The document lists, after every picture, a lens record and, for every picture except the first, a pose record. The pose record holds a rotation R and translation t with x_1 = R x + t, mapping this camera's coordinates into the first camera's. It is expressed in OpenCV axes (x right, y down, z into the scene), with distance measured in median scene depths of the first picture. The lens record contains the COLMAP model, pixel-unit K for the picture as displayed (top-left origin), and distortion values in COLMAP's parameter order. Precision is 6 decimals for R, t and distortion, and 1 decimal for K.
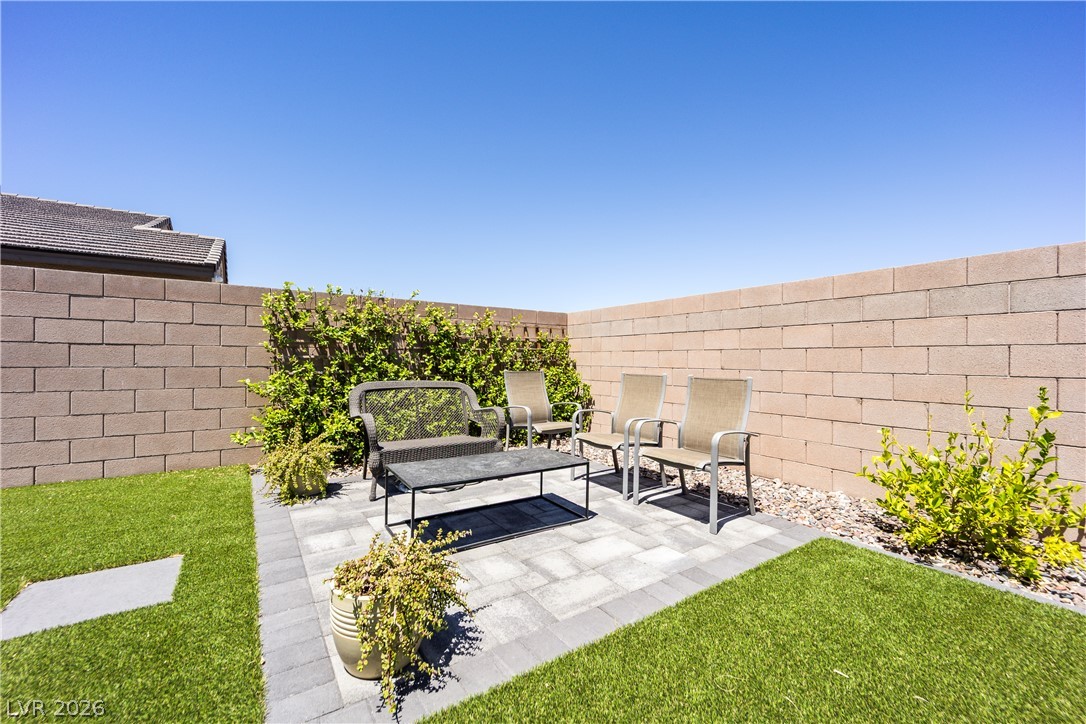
lens RADIAL K [[444.6, 0, 539.9], [0, 444.6, 360.8], [0, 0, 1]] dist [0.014860, -0.007525]
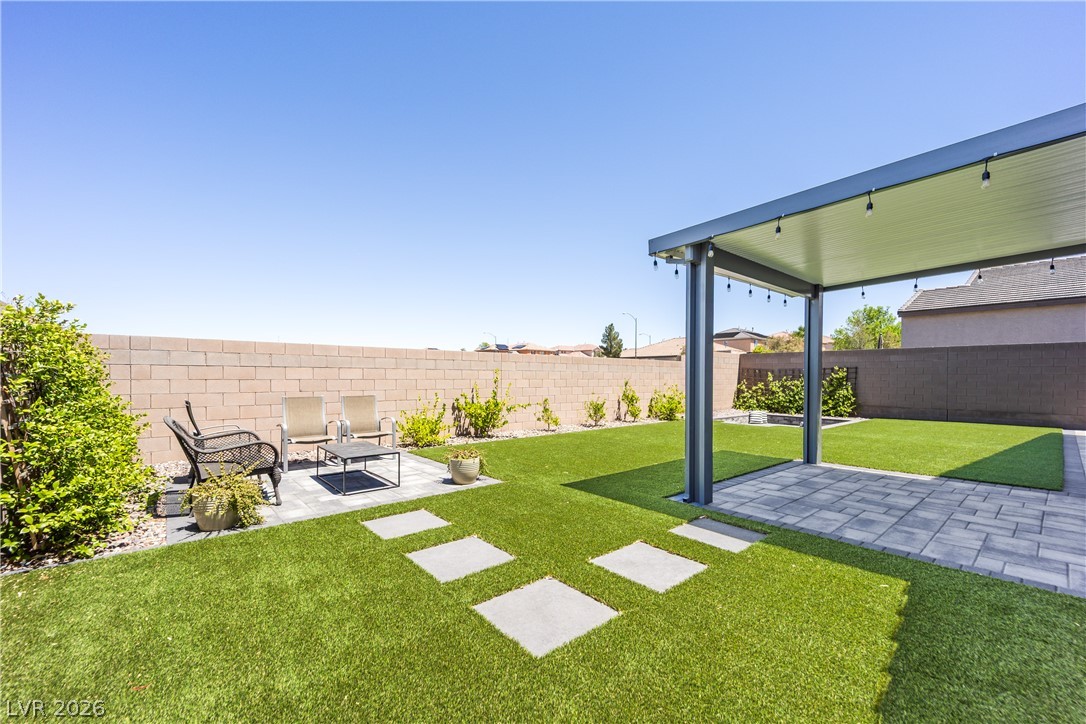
lens RADIAL K [[444.6, 0, 549.7], [0, 444.6, 365.4], [0, 0, 1]] dist [0.014860, -0.007525]
pose [[-0.075690, 0.017266, 0.996982, -1.316065], [-0.003732, 0.999838, -0.017599, -0.052231], [-0.997124, -0.005053, -0.075613, 0.220837]]
